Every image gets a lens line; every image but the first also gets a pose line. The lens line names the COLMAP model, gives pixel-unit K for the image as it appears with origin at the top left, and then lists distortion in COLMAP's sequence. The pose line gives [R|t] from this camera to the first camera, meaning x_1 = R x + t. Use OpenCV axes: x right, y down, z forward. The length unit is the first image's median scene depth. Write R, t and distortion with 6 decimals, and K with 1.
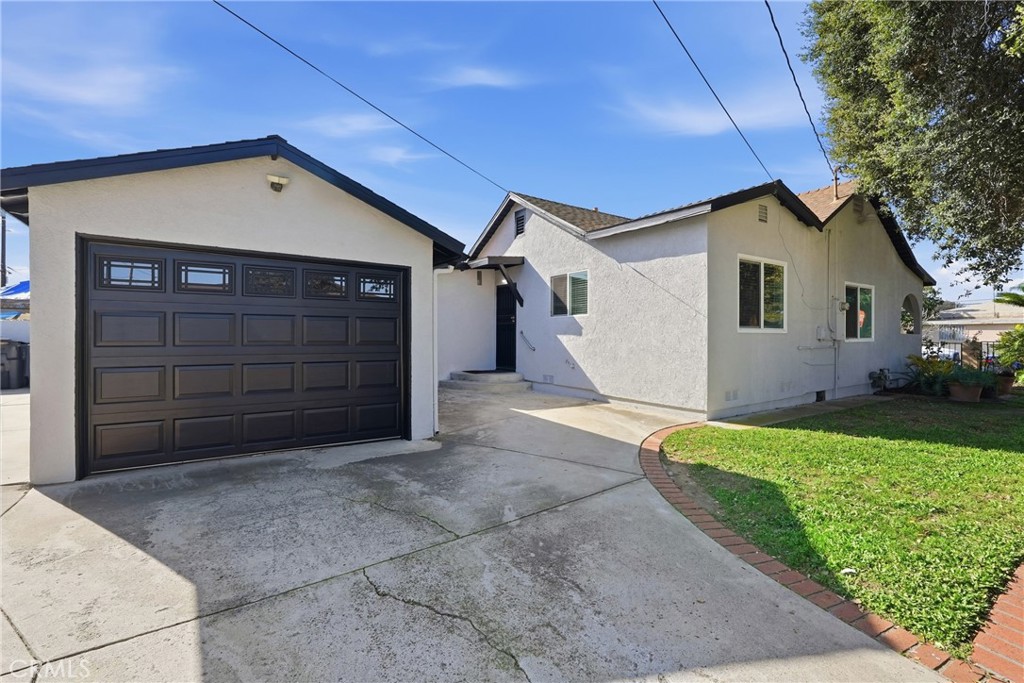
lens RADIAL K [[468.1, 0, 511.8], [0, 468.1, 336.5], [0, 0, 1]] dist [-0.013036, 0.009372]
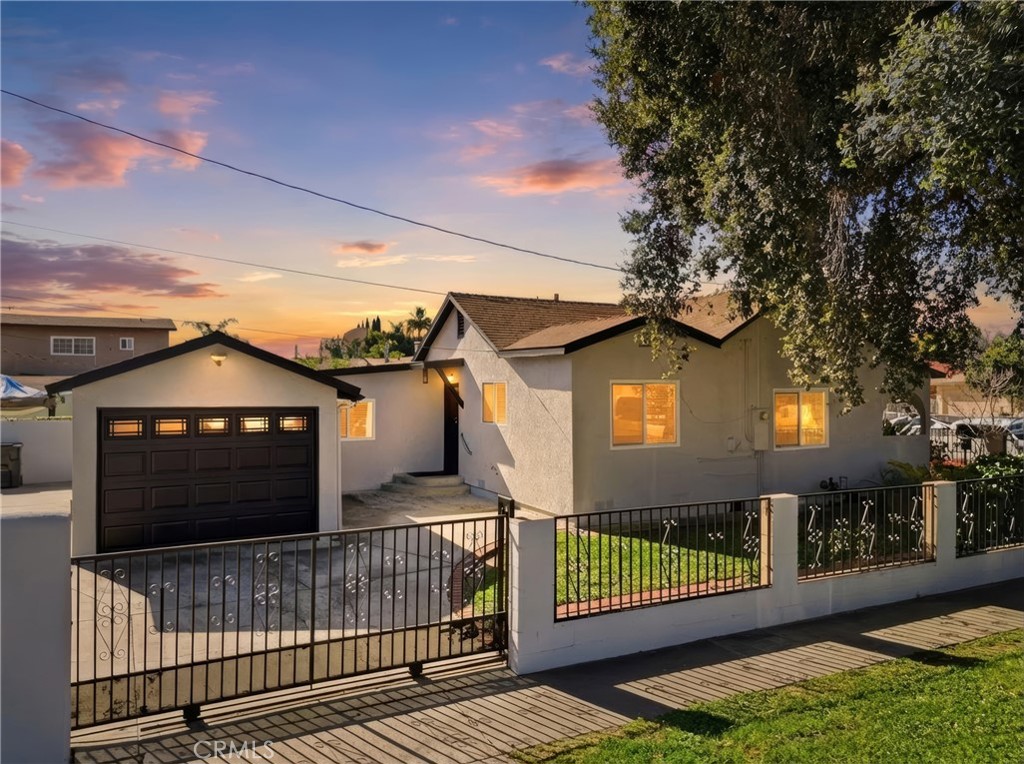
lens RADIAL K [[735.6, 0, 512.1], [0, 735.6, 395.8], [0, 0, 1]] dist [0.071481, -0.073359]
pose [[0.992042, -0.005506, -0.125789, 0.462828], [0.006940, 0.999916, 0.010961, -0.158613], [0.125718, -0.011747, 0.991996, -0.783198]]
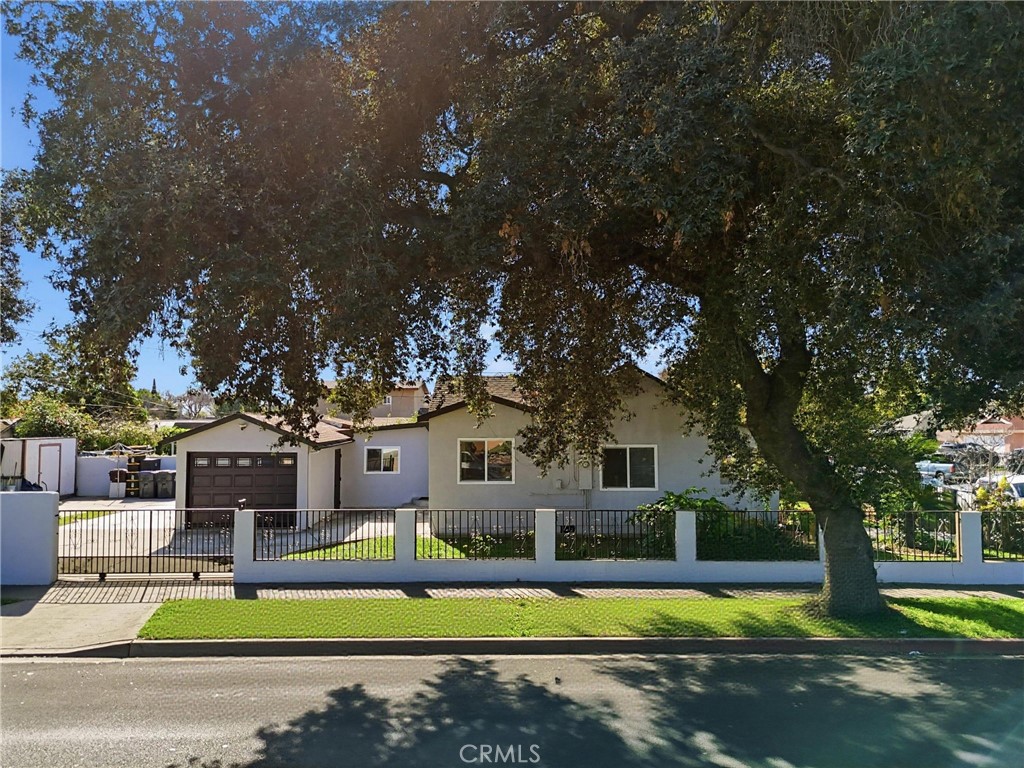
lens RADIAL K [[735.6, 0, 512.1], [0, 735.6, 397.8], [0, 0, 1]] dist [0.071481, -0.073359]
pose [[0.835992, -0.022458, -0.548282, 2.088156], [0.001226, 0.999236, -0.039059, -0.217546], [0.548741, 0.031981, 0.835381, -1.142483]]
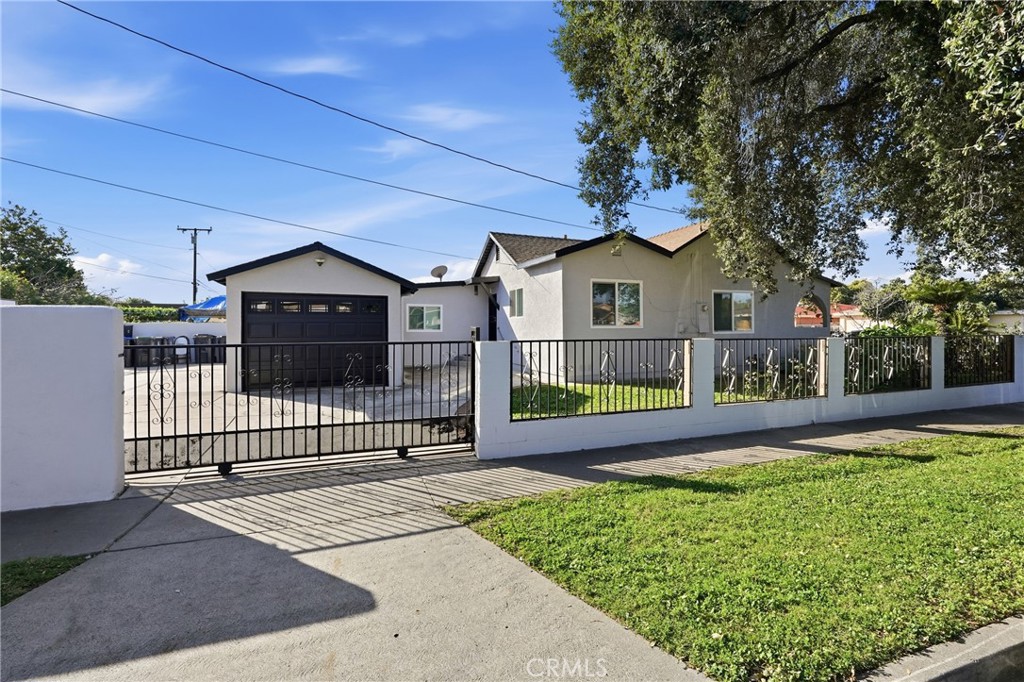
lens RADIAL K [[459.8, 0, 510.8], [0, 459.8, 327.4], [0, 0, 1]] dist [-0.009502, 0.000083]
pose [[0.971902, -0.004850, -0.235337, 0.576252], [0.004914, 0.999988, -0.000313, -0.013354], [0.235336, -0.000852, 0.971914, -0.577698]]
